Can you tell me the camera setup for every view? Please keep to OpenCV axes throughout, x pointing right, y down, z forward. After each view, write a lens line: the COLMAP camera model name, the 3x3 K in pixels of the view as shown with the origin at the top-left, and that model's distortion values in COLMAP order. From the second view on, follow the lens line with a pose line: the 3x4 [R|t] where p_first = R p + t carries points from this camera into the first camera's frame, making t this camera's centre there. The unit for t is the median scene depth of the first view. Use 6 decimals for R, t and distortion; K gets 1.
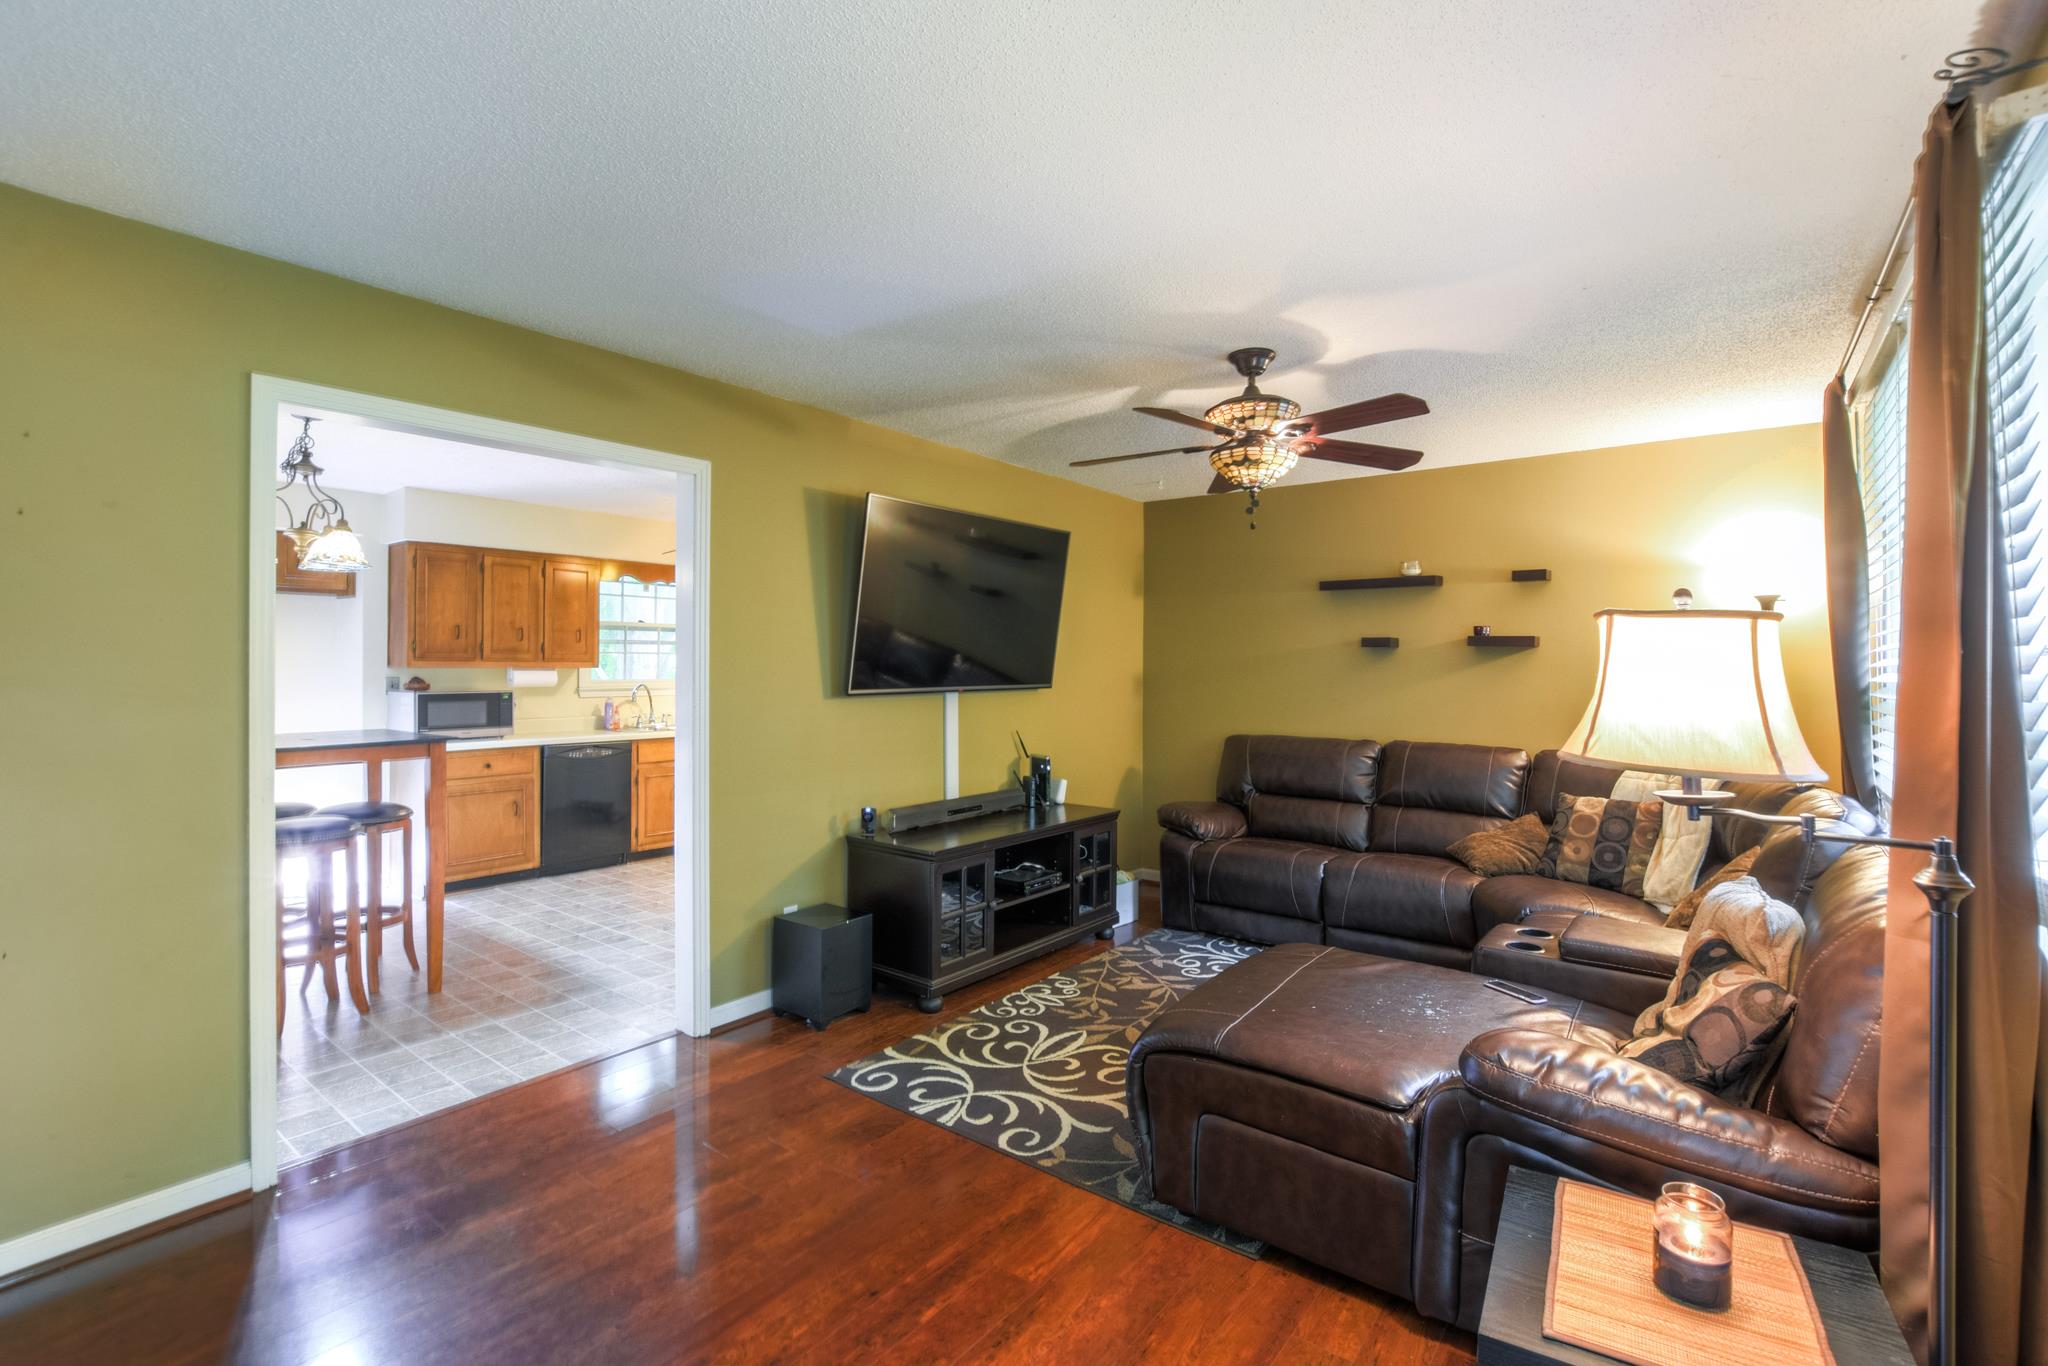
lens RADIAL K [[925.6, 0, 1024.8], [0, 925.6, 672.7], [0, 0, 1]] dist [-0.025715, 0.006915]
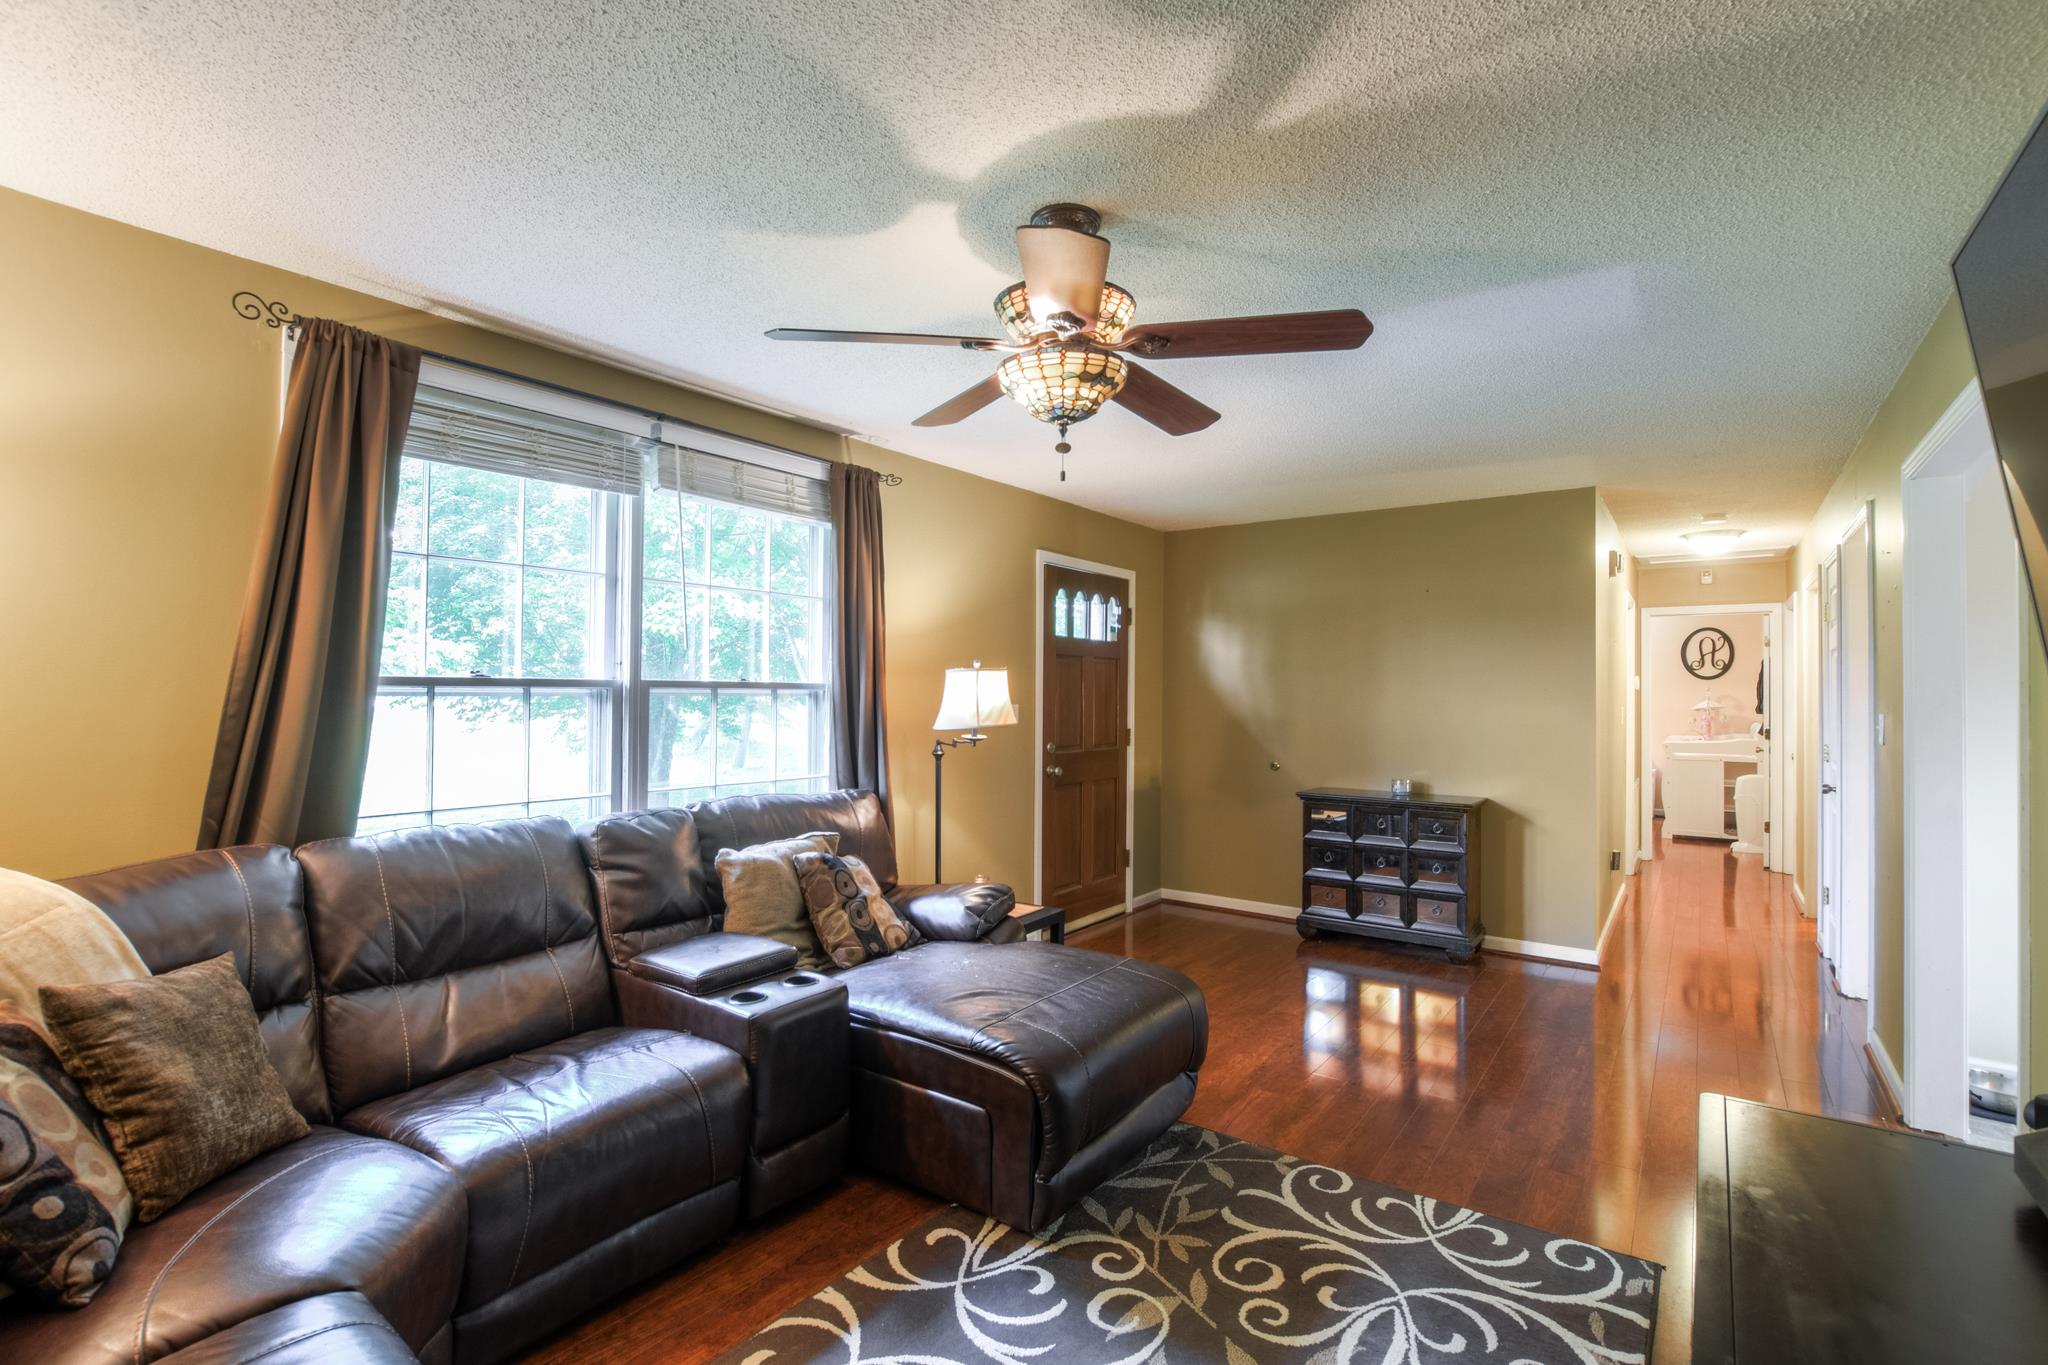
lens RADIAL K [[925.6, 0, 1024.8], [0, 925.6, 672.2], [0, 0, 1]] dist [-0.025715, 0.006915]
pose [[-0.999750, -0.007974, -0.020905, 0.245438], [-0.007673, 0.999866, -0.014469, -0.005398], [0.021017, -0.014304, -0.999677, 1.425668]]
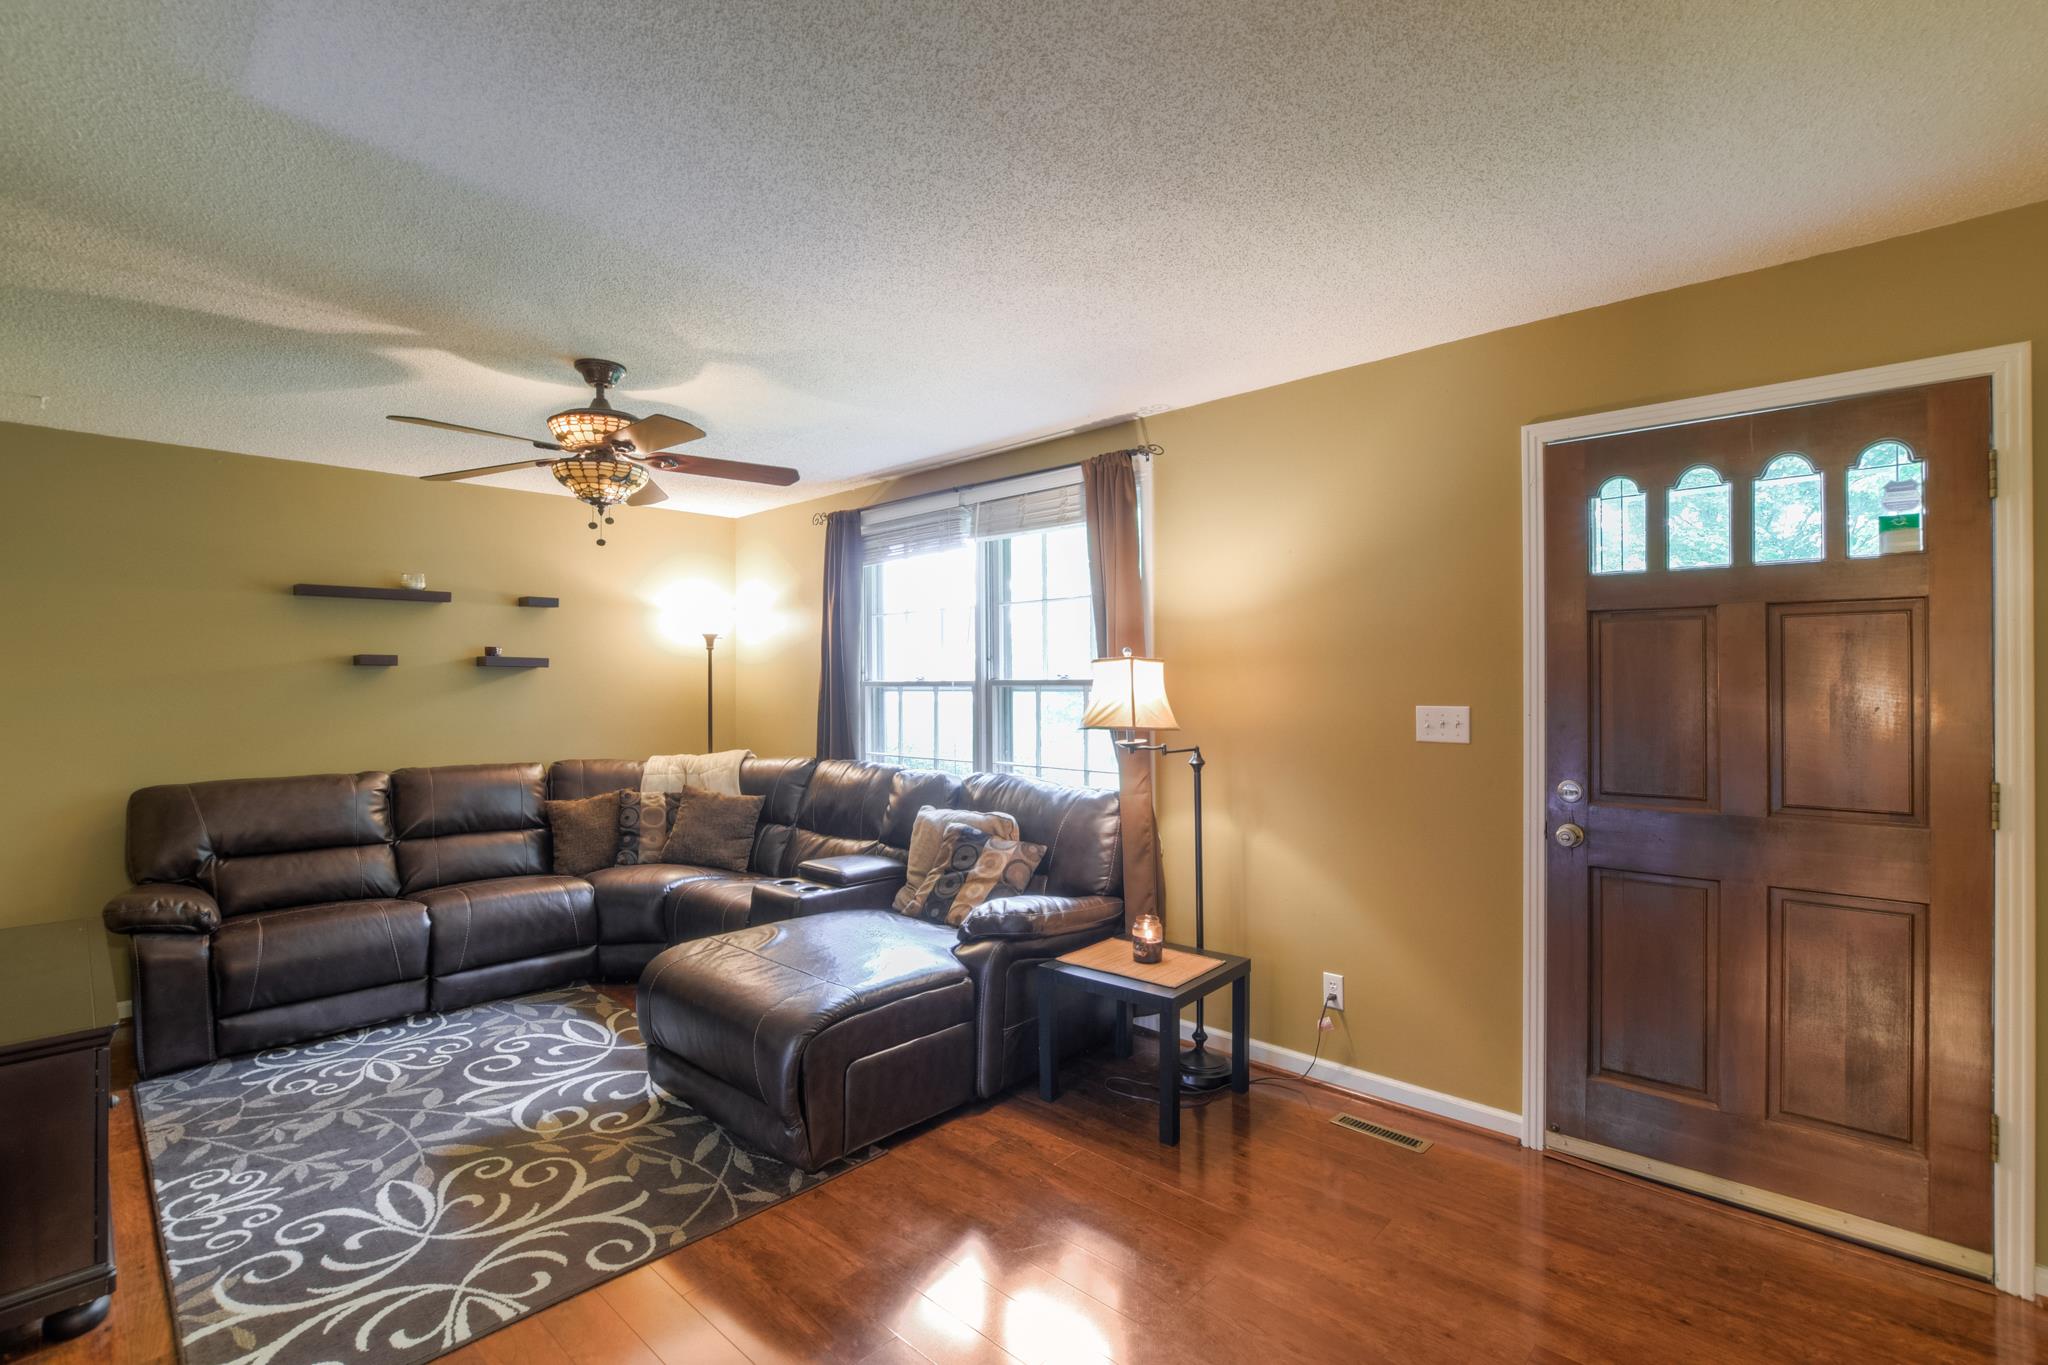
lens RADIAL K [[925.6, 0, 1024.8], [0, 925.6, 672.2], [0, 0, 1]] dist [-0.025715, 0.006915]
pose [[0.095420, 0.010726, 0.995379, -0.581124], [0.013223, 0.999840, -0.012042, -0.002863], [-0.995349, 0.014311, 0.095263, 0.395819]]
